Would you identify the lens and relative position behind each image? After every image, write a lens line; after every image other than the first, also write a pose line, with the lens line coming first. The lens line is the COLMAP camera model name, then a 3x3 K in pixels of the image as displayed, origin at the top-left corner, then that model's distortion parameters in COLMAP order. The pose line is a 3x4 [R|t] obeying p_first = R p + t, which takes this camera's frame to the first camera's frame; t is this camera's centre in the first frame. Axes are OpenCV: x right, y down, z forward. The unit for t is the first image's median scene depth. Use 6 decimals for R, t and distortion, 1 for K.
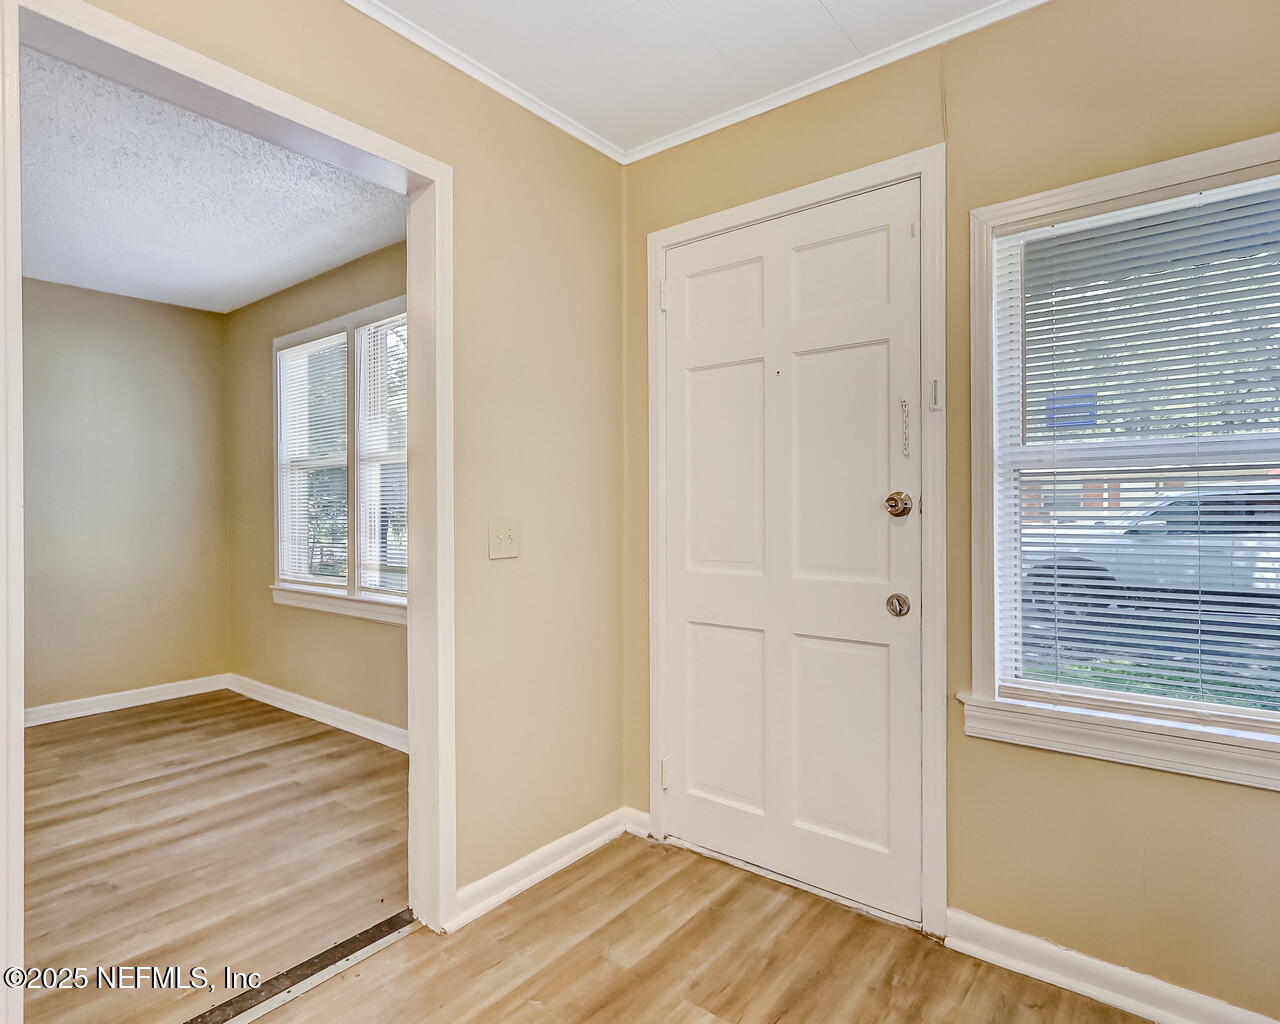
lens RADIAL K [[706.7, 0, 643.9], [0, 706.7, 517.0], [0, 0, 1]] dist [0.002353, 0.000499]
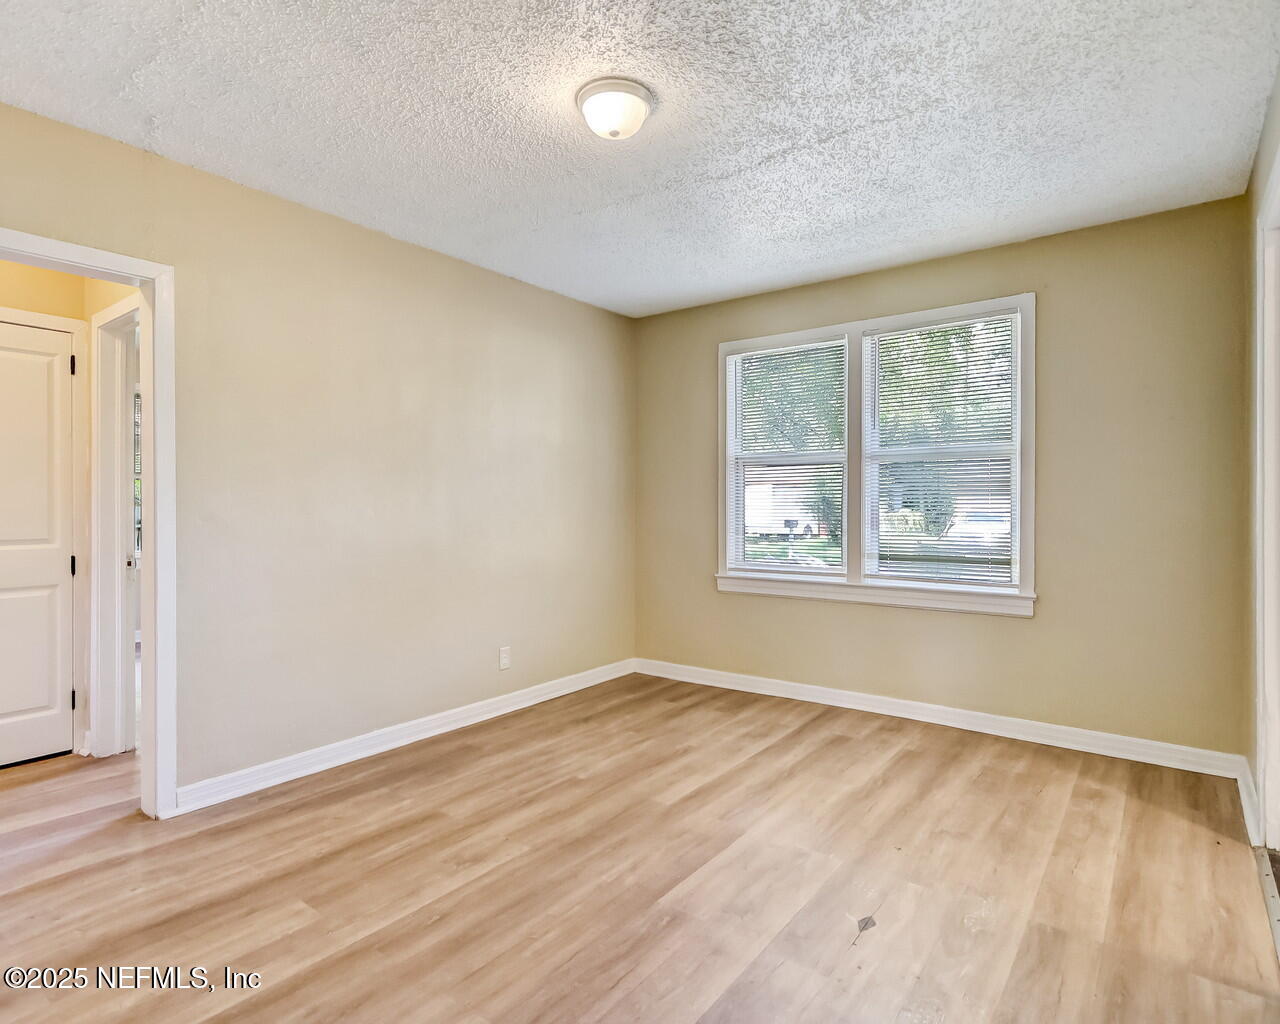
lens RADIAL K [[706.7, 0, 630.4], [0, 706.7, 503.7], [0, 0, 1]] dist [0.002353, 0.000499]
pose [[0.999789, 0.003879, 0.020150, -0.911494], [-0.003540, 0.999852, -0.016857, 0.012022], [-0.020213, 0.016782, 0.999655, -0.088225]]
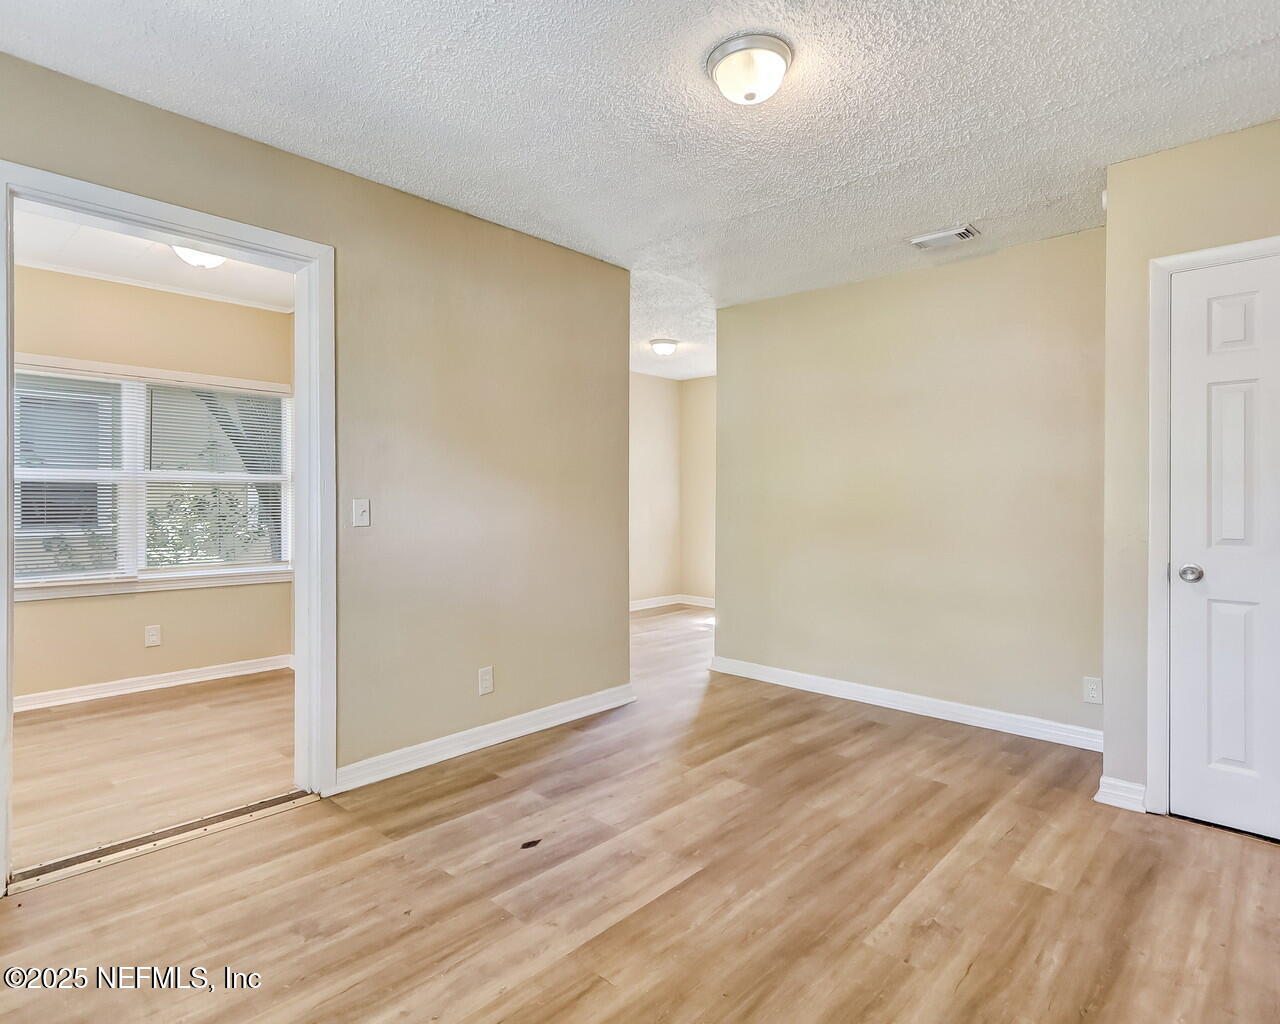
lens RADIAL K [[706.7, 0, 625.9], [0, 706.7, 501.1], [0, 0, 1]] dist [0.002353, 0.000499]
pose [[-0.996768, 0.001859, 0.080309, -0.853090], [0.003471, 0.999795, 0.019937, -0.010432], [-0.080255, 0.020152, -0.996571, 1.271210]]
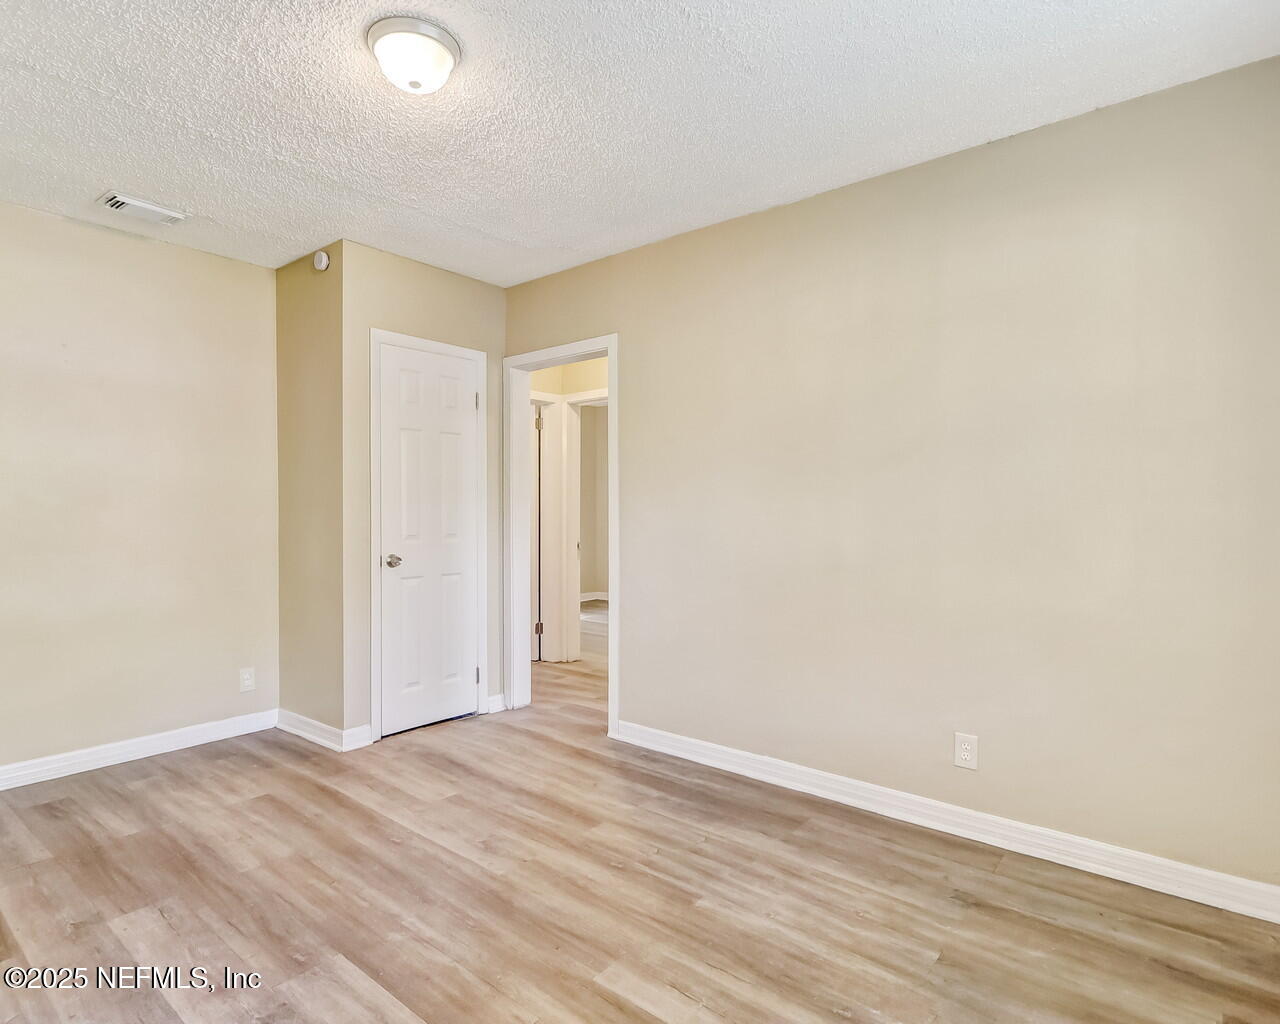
lens RADIAL K [[706.7, 0, 634.3], [0, 706.7, 515.0], [0, 0, 1]] dist [0.002353, 0.000499]
pose [[-0.014854, 0.014411, -0.999786, -0.296469], [-0.019047, 0.999711, 0.014693, -0.006901], [0.999708, 0.019261, -0.014575, 0.816053]]
